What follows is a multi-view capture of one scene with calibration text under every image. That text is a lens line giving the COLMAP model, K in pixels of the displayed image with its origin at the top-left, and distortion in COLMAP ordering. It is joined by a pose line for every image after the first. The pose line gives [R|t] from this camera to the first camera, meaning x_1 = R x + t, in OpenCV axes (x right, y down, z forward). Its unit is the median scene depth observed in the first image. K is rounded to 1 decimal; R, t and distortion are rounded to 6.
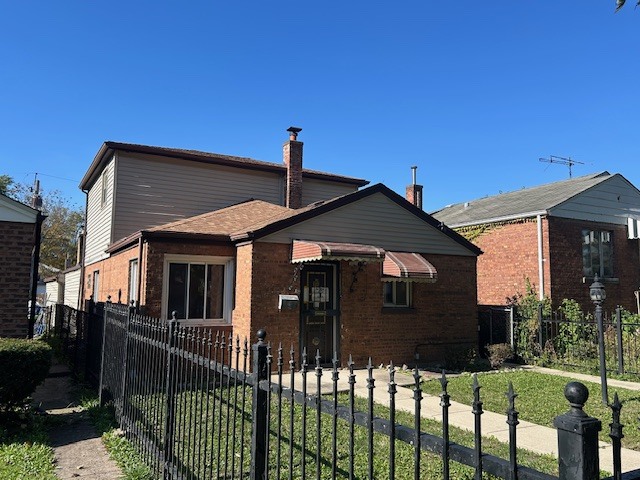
lens RADIAL K [[549.2, 0, 320.0], [0, 549.2, 240.0], [0, 0, 1]] dist [0.062081, 0.000705]
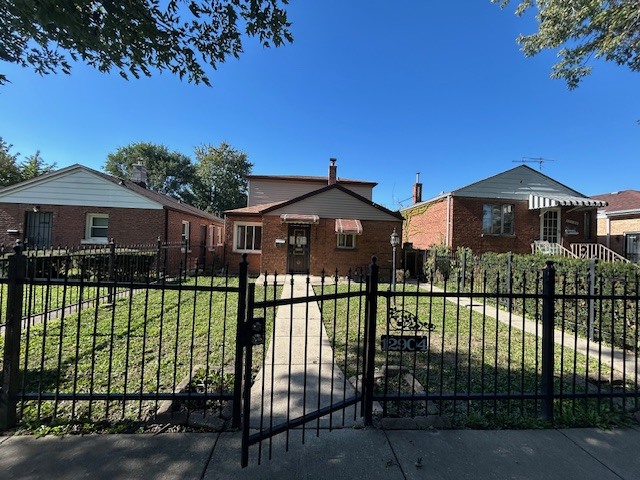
lens RADIAL K [[255.3, 0, 320.0], [0, 255.3, 240.0], [0, 0, 1]] dist [-0.000837, -0.000092]
pose [[0.892568, 0.022108, -0.450370, 0.403456], [0.017534, 0.996340, 0.083657, 0.015245], [0.450571, -0.082566, 0.888914, 0.146487]]
